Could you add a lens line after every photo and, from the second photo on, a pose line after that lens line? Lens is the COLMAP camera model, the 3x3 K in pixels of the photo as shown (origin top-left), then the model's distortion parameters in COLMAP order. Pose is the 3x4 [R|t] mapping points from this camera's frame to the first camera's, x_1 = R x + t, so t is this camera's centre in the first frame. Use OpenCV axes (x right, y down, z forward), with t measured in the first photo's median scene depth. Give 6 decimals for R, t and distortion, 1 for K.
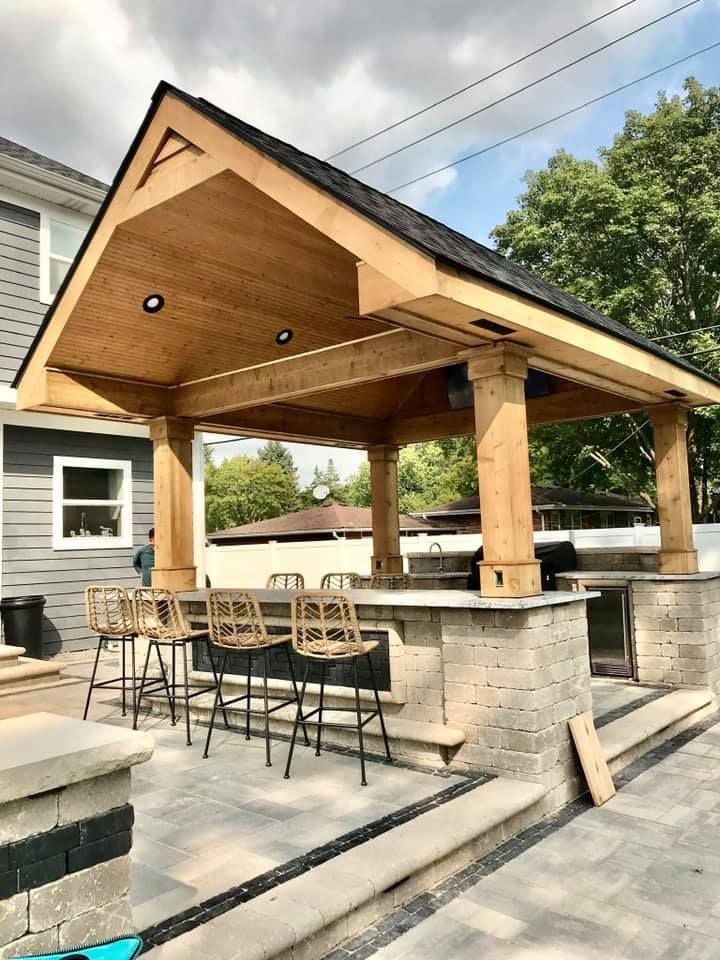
lens RADIAL K [[777.9, 0, 358.8], [0, 777.9, 474.2], [0, 0, 1]] dist [-0.012860, -0.009538]
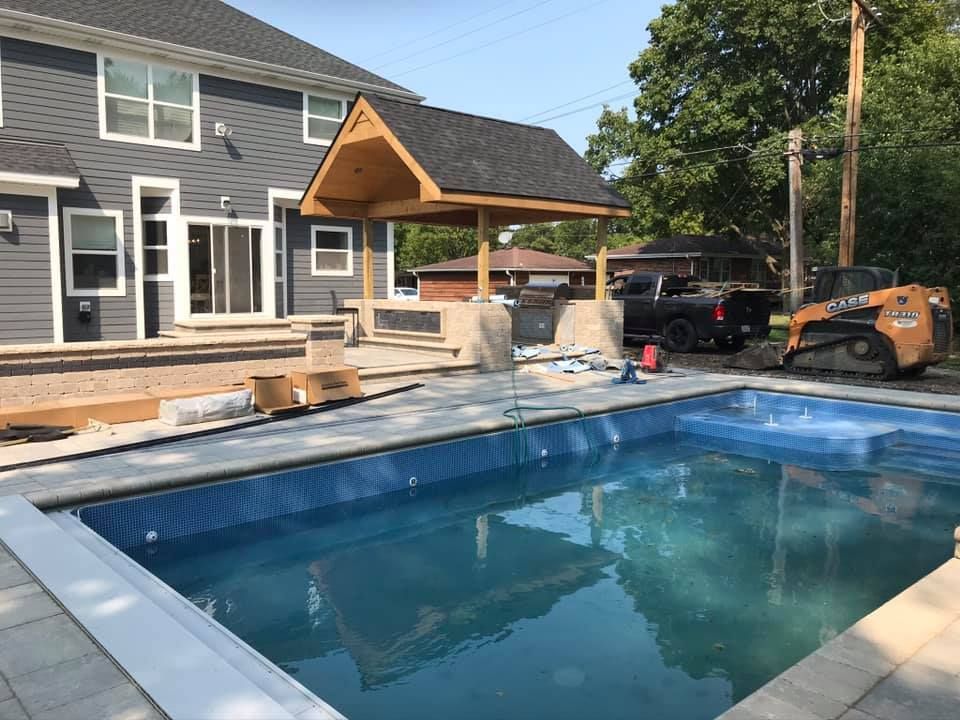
lens RADIAL K [[777.9, 0, 483.5], [0, 777.9, 361.1], [0, 0, 1]] dist [-0.012860, -0.009538]
pose [[0.990867, 0.051969, -0.124427, 0.254597], [-0.026743, 0.980157, 0.196408, -0.079115], [0.132165, -0.191287, 0.972595, -0.787801]]
